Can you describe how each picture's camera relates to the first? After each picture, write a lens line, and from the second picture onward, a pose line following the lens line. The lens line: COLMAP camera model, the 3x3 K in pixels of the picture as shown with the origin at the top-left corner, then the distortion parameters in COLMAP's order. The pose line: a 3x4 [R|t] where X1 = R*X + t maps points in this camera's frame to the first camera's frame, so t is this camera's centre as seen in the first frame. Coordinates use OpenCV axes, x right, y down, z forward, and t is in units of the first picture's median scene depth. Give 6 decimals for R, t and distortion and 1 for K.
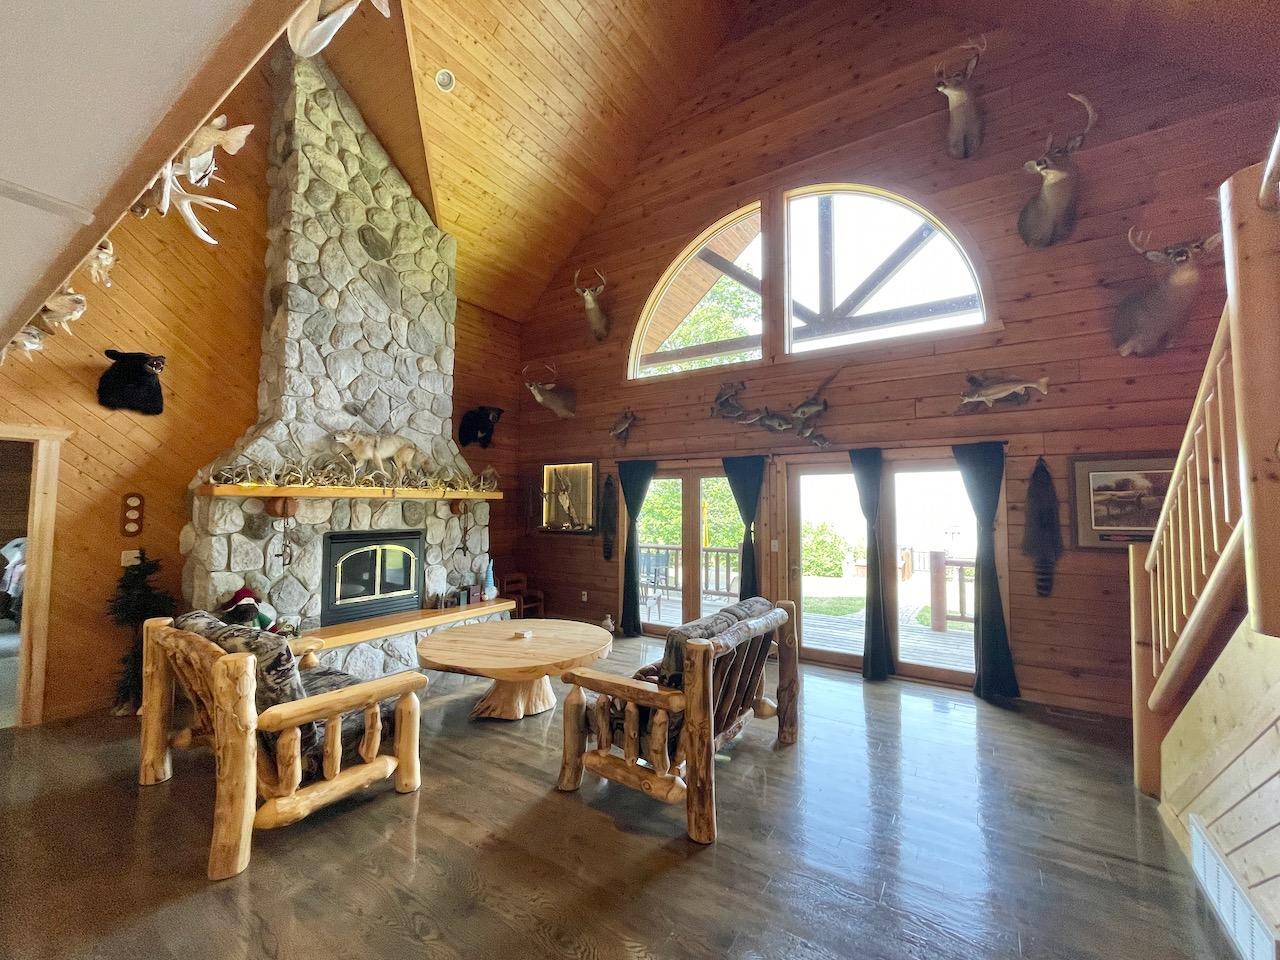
lens RADIAL K [[514.8, 0, 640.0], [0, 514.8, 480.0], [0, 0, 1]] dist [-0.003796, -0.000638]
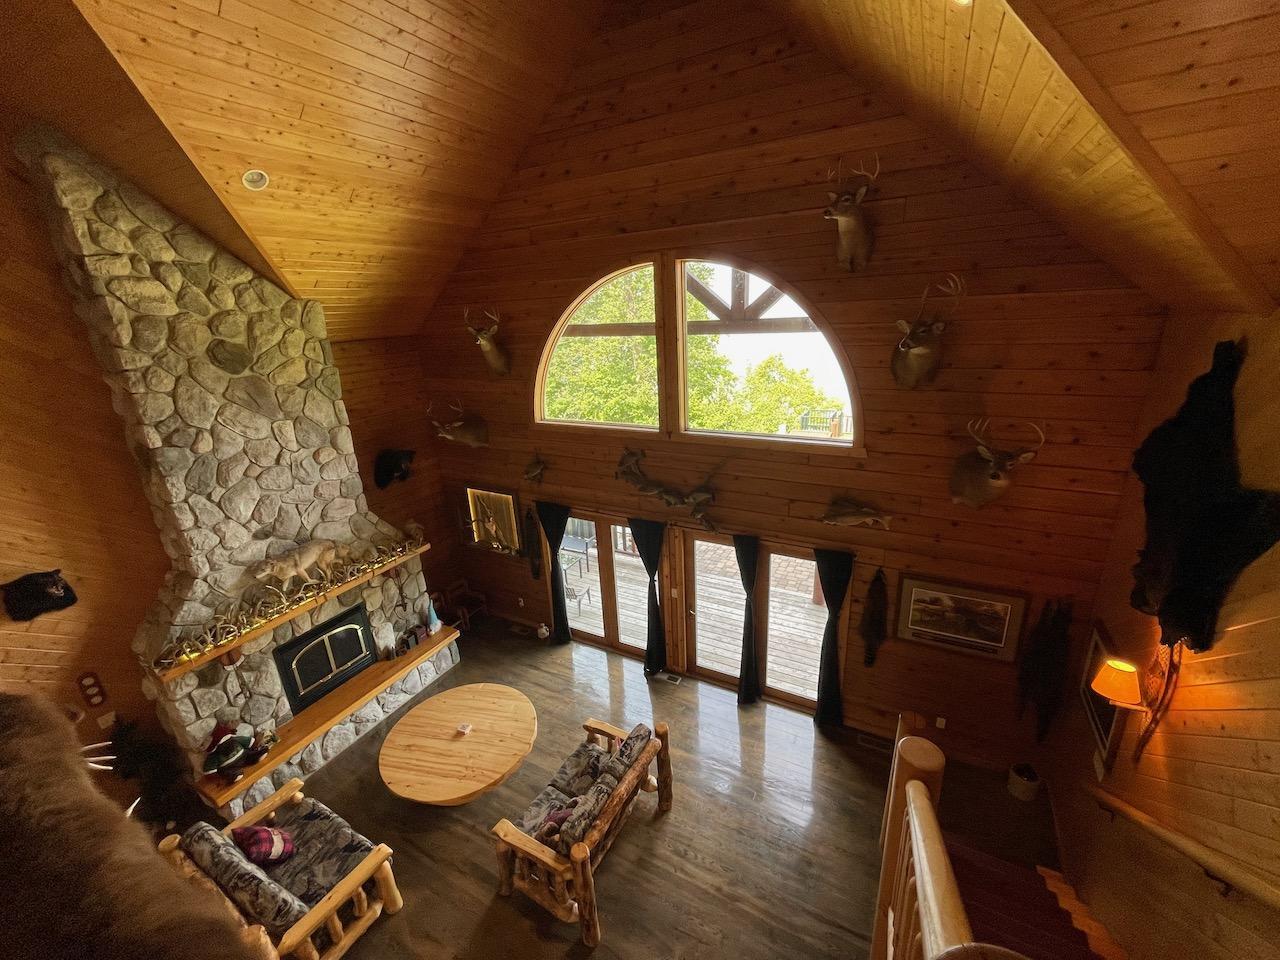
lens RADIAL K [[514.8, 0, 640.0], [0, 514.8, 480.0], [0, 0, 1]] dist [-0.003796, -0.000638]
pose [[0.994648, -0.078516, 0.067155, 0.133893], [0.049043, 0.930892, 0.361988, -0.576637], [-0.090936, -0.356757, 0.929761, 0.011047]]
